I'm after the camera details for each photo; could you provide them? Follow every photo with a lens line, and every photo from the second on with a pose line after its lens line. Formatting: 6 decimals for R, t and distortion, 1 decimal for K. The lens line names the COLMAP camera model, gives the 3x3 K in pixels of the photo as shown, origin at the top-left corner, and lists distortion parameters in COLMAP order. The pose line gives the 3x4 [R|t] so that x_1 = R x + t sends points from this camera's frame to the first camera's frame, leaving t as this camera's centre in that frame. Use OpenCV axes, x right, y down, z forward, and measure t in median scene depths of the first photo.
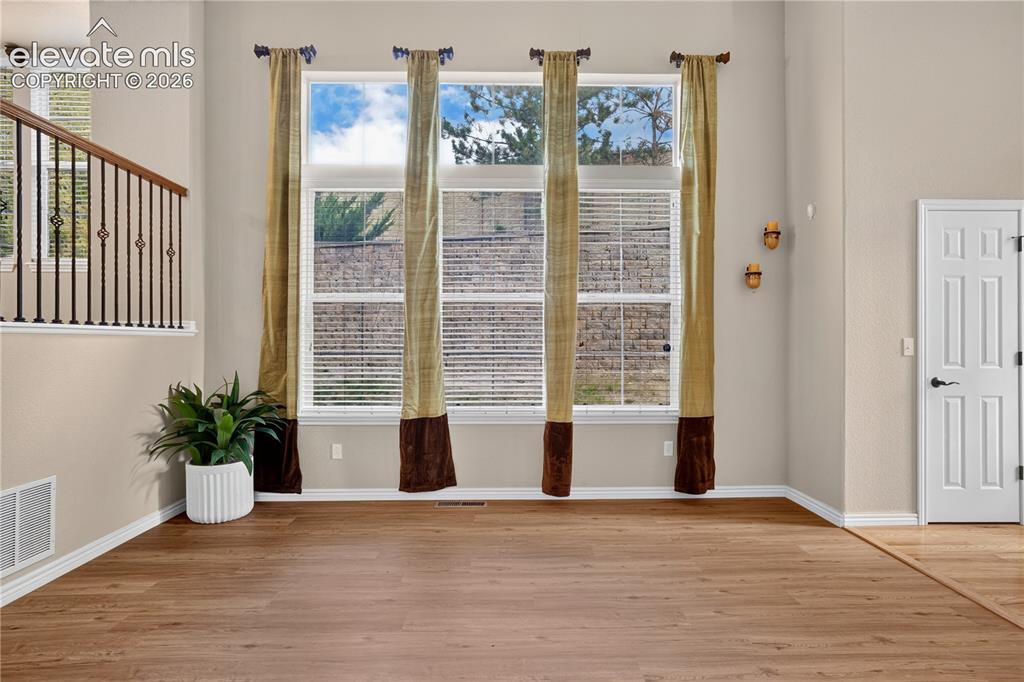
lens RADIAL K [[519.6, 0, 512.0], [0, 519.6, 341.0], [0, 0, 1]] dist [-0.033627, 0.022521]
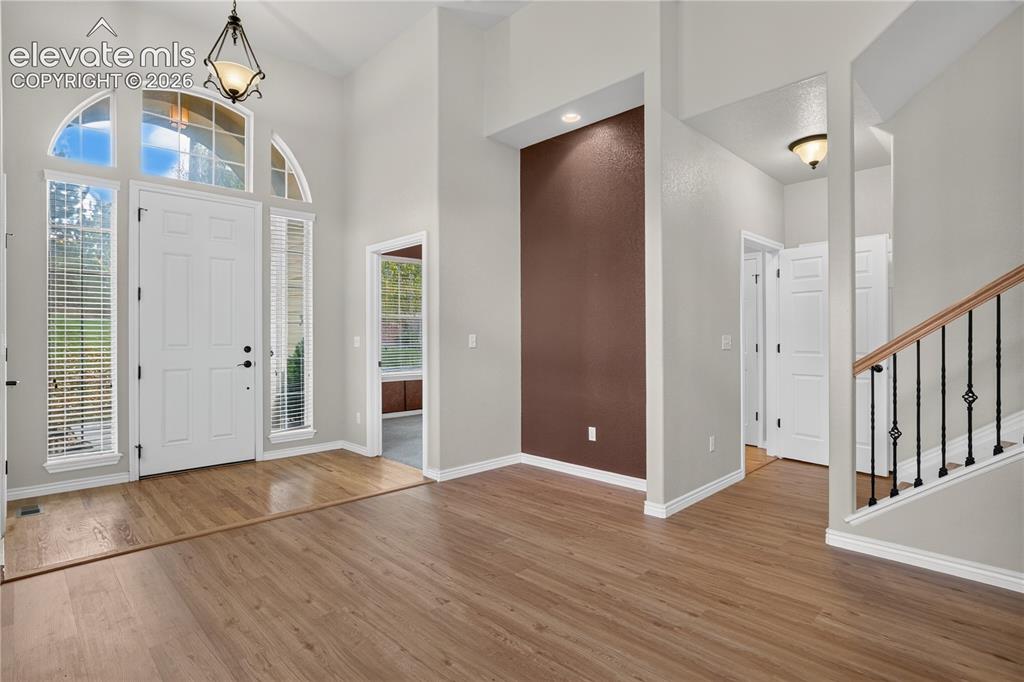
lens RADIAL K [[519.6, 0, 512.0], [0, 519.6, 341.0], [0, 0, 1]] dist [-0.033627, 0.022521]
pose [[-0.689024, -0.001965, 0.724735, -0.537751], [0.001274, 0.999991, 0.003923, 0.005530], [-0.724737, 0.003627, -0.689016, 1.229720]]
